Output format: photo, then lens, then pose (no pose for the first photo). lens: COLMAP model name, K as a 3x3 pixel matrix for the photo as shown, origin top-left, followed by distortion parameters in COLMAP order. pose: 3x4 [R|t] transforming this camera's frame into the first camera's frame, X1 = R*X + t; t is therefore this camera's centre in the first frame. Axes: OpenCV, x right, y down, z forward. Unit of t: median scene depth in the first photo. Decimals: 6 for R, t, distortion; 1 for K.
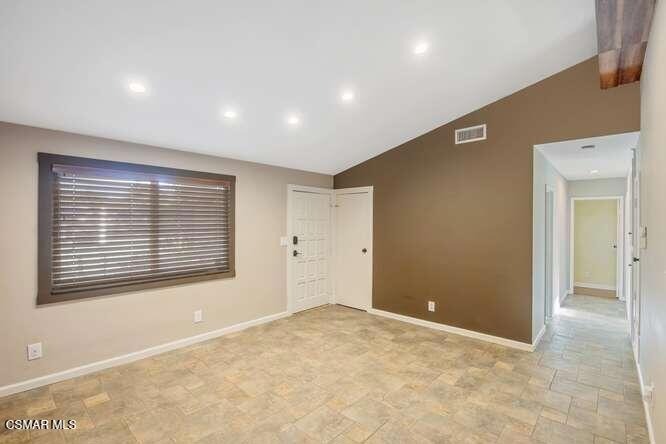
lens RADIAL K [[312.3, 0, 330.3], [0, 312.3, 219.7], [0, 0, 1]] dist [-0.009175, -0.002018]
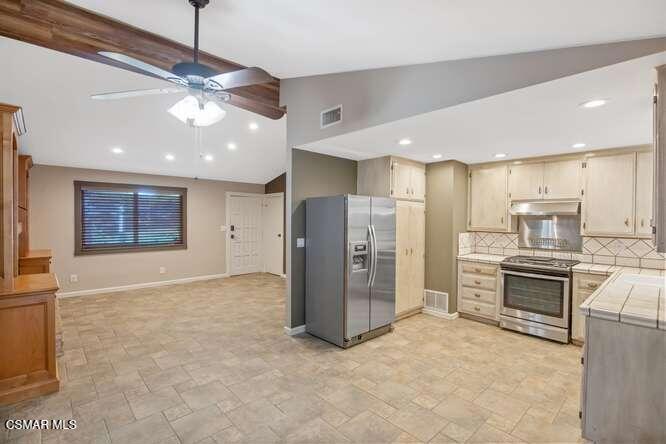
lens RADIAL K [[312.3, 0, 328.6], [0, 312.3, 222.3], [0, 0, 1]] dist [-0.009175, -0.002018]
pose [[0.996334, 0.005222, -0.085386, 0.637785], [-0.003849, 0.999861, 0.016238, 0.013908], [0.085459, -0.015849, 0.996216, -0.634707]]
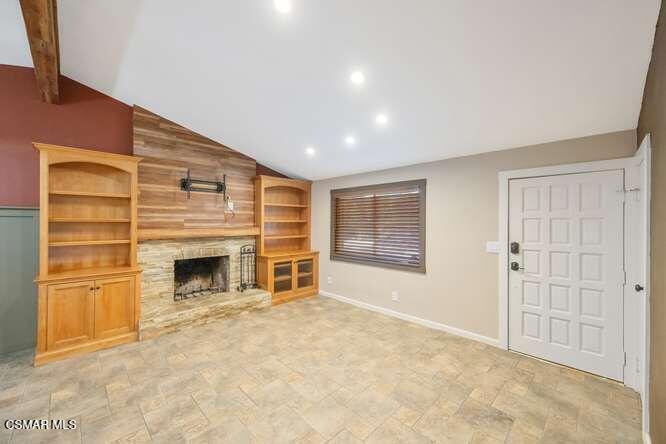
lens RADIAL K [[264.4, 0, 332.0], [0, 264.4, 220.6], [0, 0, 1]] dist [0.006175, -0.000061]
pose [[-0.049770, -0.010416, -0.998706, 0.666427], [-0.002877, 0.999943, -0.010286, 0.014071], [0.998757, 0.002362, -0.049797, 0.798173]]
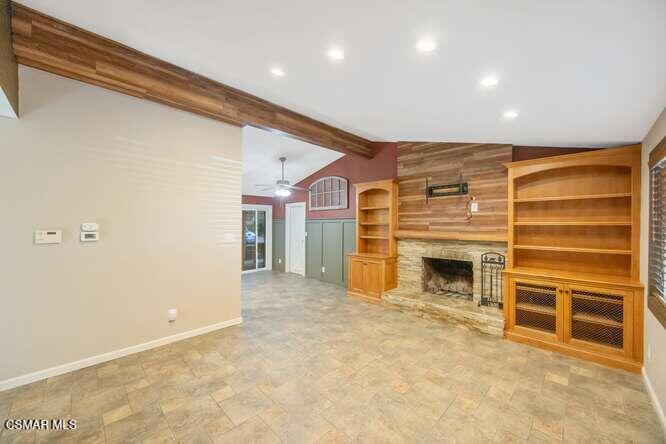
lens RADIAL K [[253.6, 0, 332.8], [0, 253.6, 225.0], [0, 0, 1]] dist [0.000856, -0.000175]
pose [[-0.999485, -0.009712, 0.030585, 0.033447], [-0.009727, 0.999953, -0.000320, 0.015754], [-0.030581, -0.000617, -0.999532, 1.332707]]
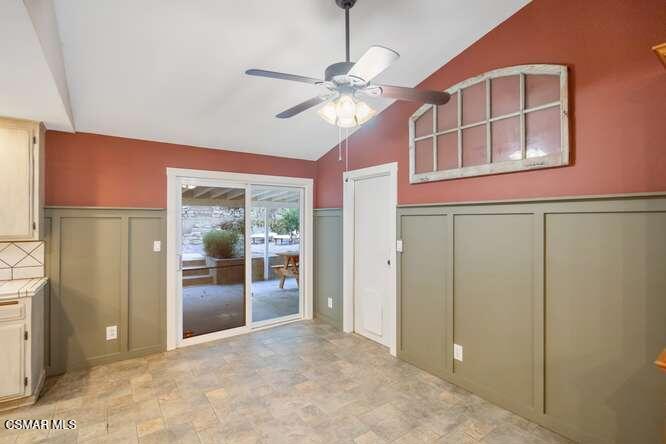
lens RADIAL K [[312.3, 0, 329.2], [0, 312.3, 218.3], [0, 0, 1]] dist [-0.009175, -0.002018]
pose [[-0.976860, -0.003946, 0.213845, 0.290300], [-0.005639, 0.999957, -0.007309, 0.014394], [-0.213807, -0.008345, -0.976840, 0.376877]]
